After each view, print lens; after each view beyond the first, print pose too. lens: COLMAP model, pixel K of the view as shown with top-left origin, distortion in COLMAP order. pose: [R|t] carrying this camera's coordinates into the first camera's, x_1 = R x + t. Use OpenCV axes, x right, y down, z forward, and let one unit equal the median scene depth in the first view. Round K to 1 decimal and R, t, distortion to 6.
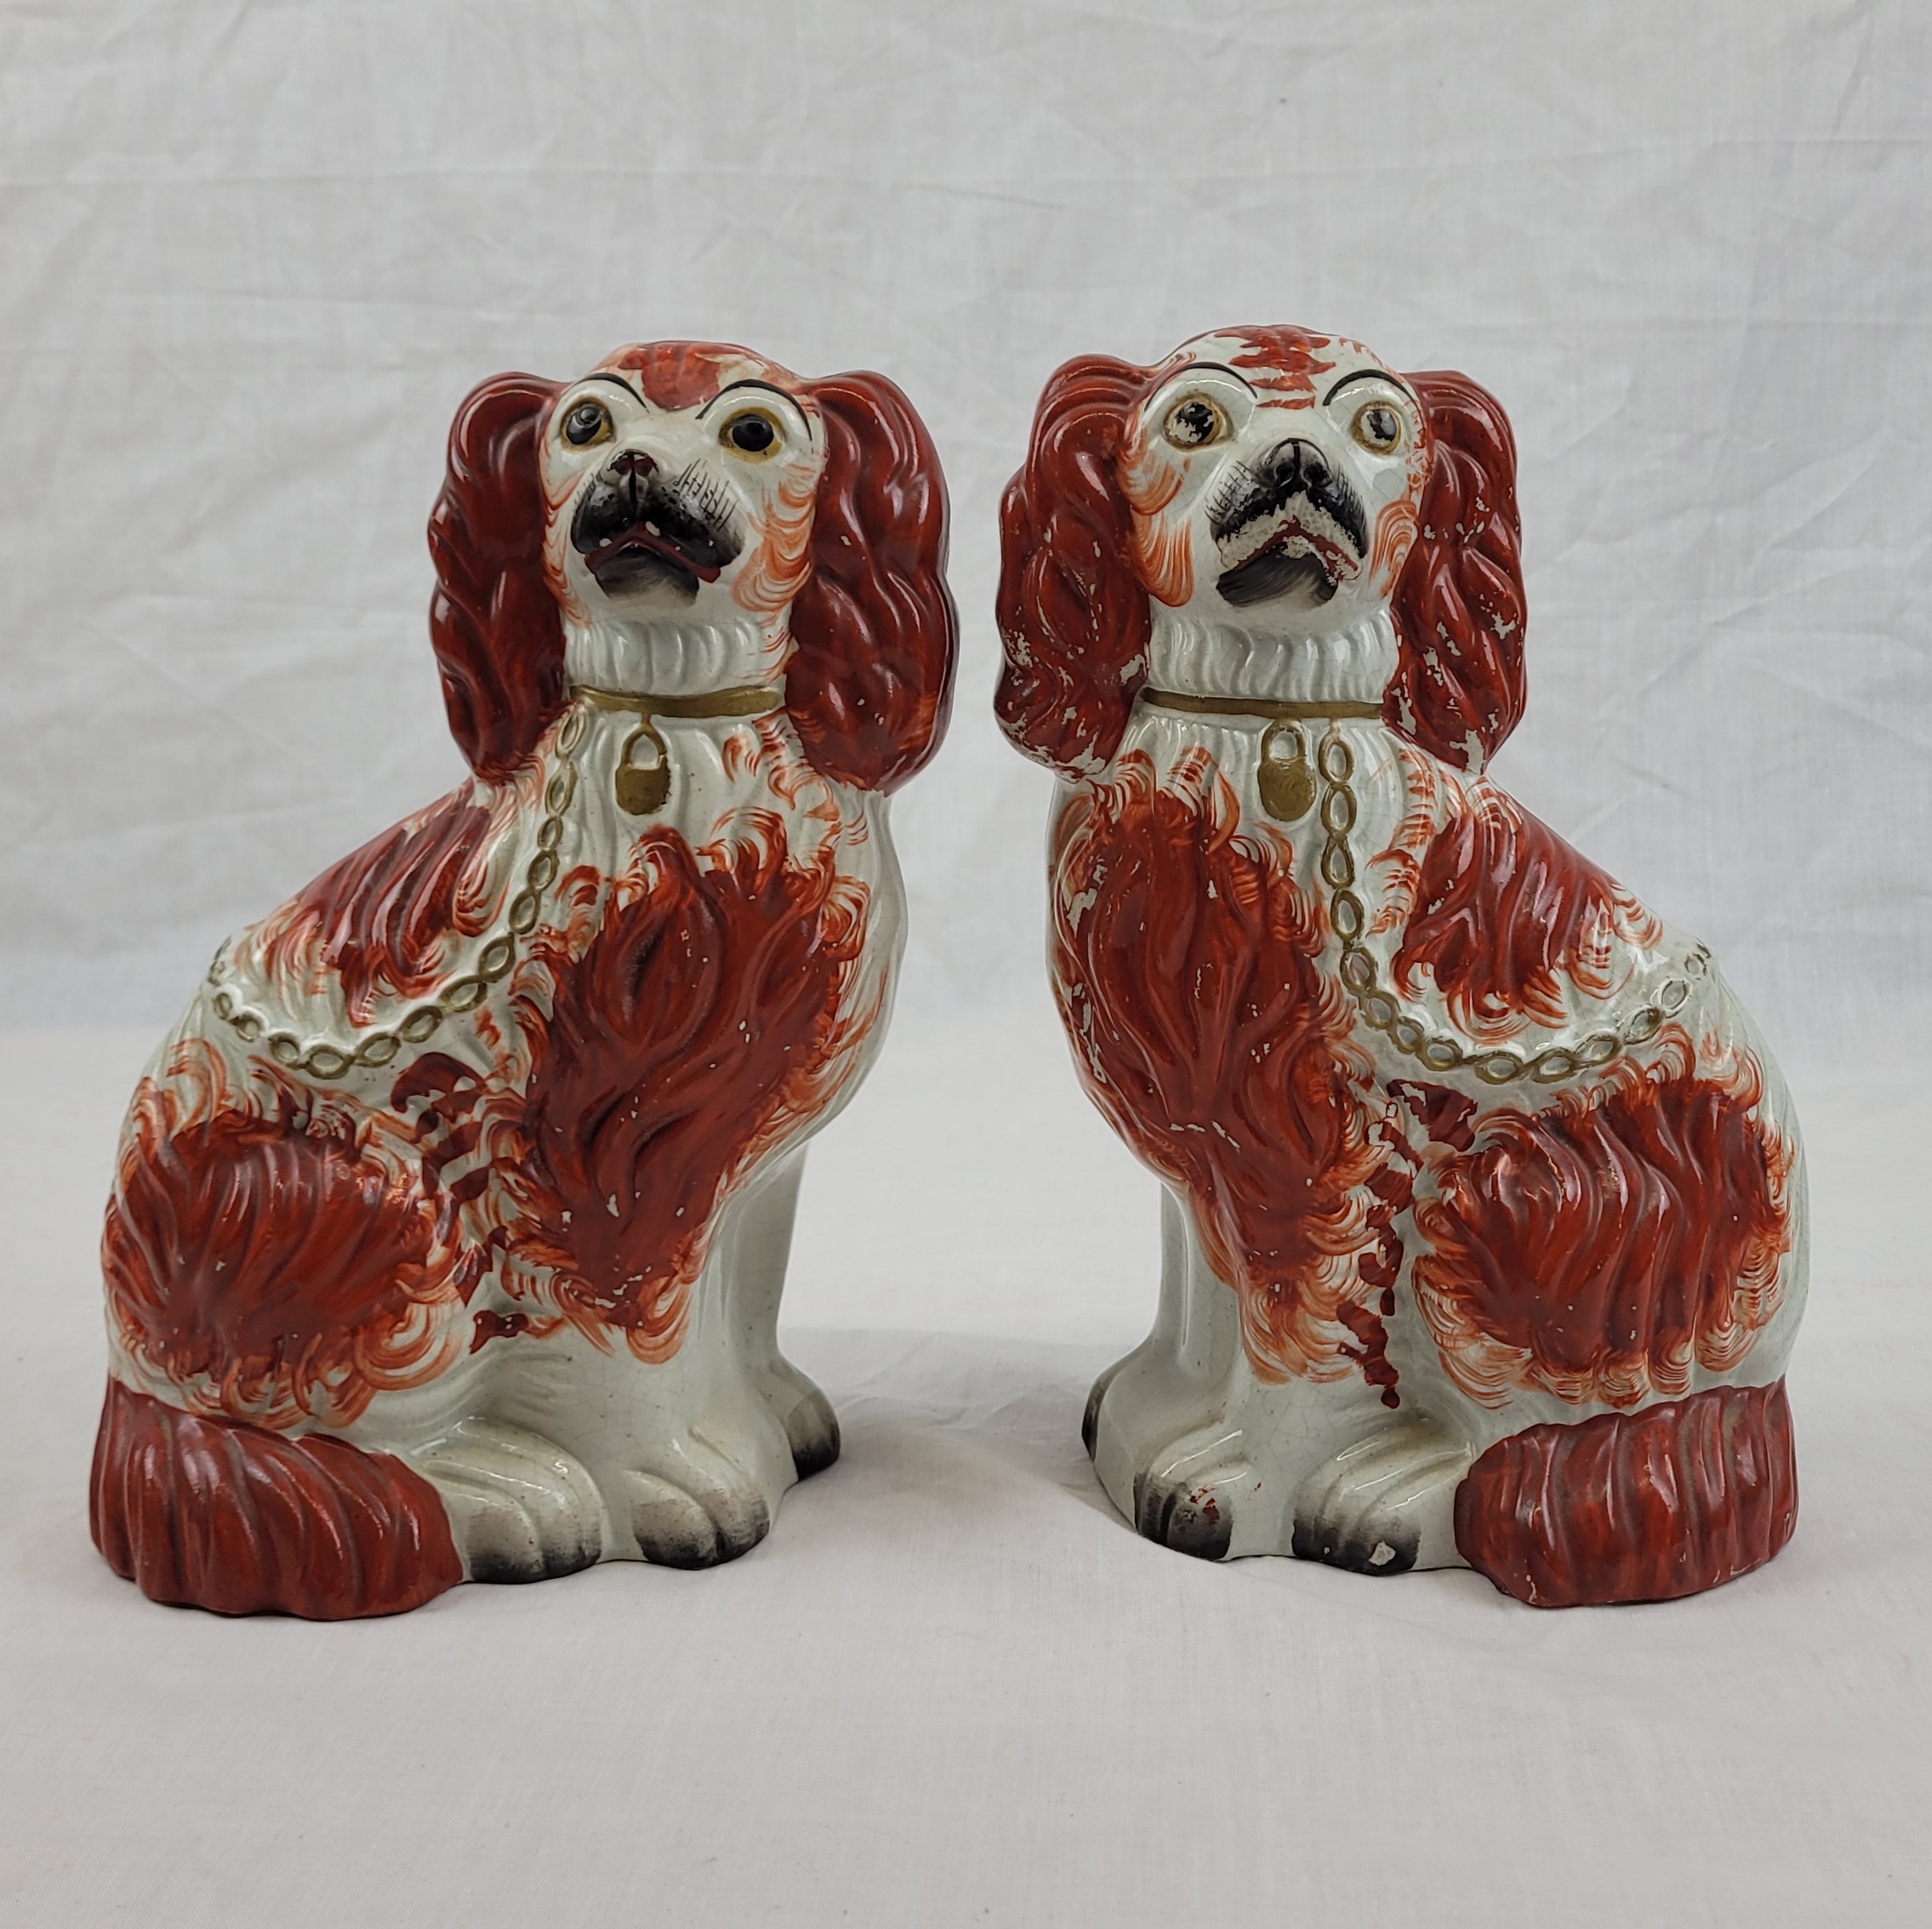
lens RADIAL K [[2832.5, 0, 1002.3], [0, 2832.5, 953.2], [0, 0, 1]] dist [-0.005440, 0.000000]
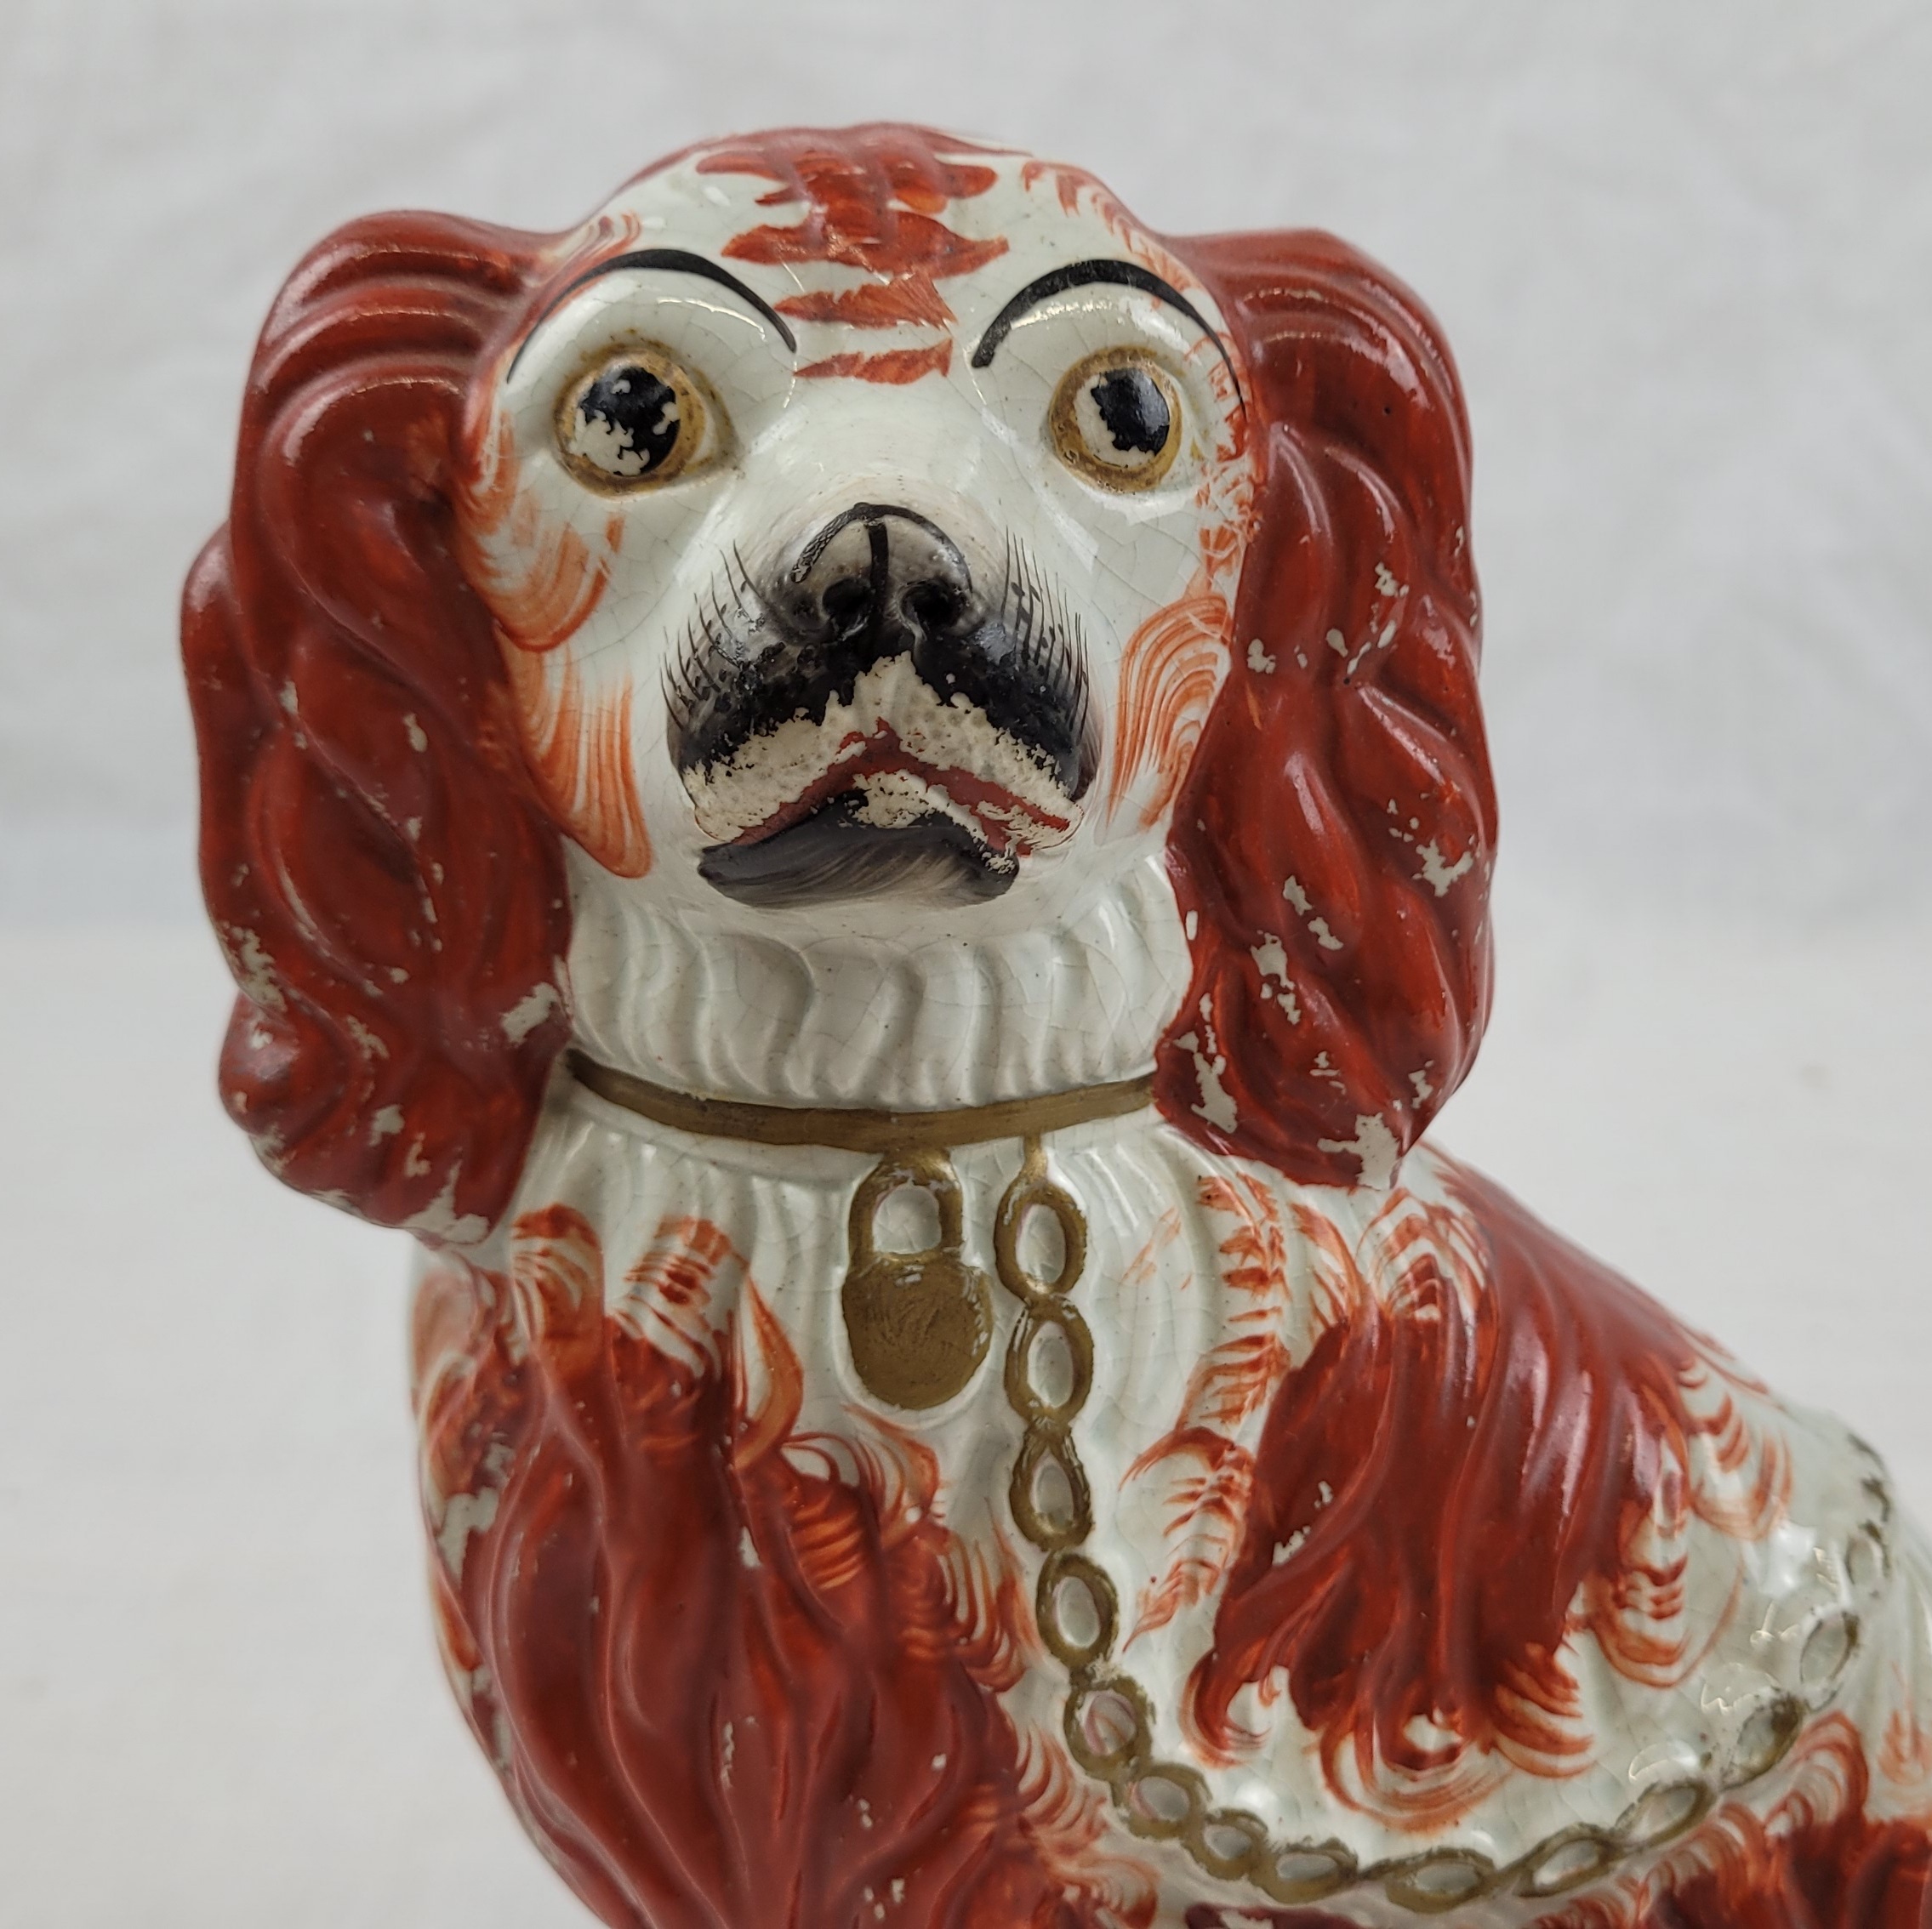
lens RADIAL K [[2832.5, 0, 1073.0], [0, 2832.5, 907.0], [0, 0, 1]] dist [-0.005440, 0.000000]
pose [[0.997163, -0.034183, 0.067059, 0.095070], [0.025070, 0.990892, 0.132304, -0.165136], [-0.070971, -0.130247, 0.988938, 0.594138]]
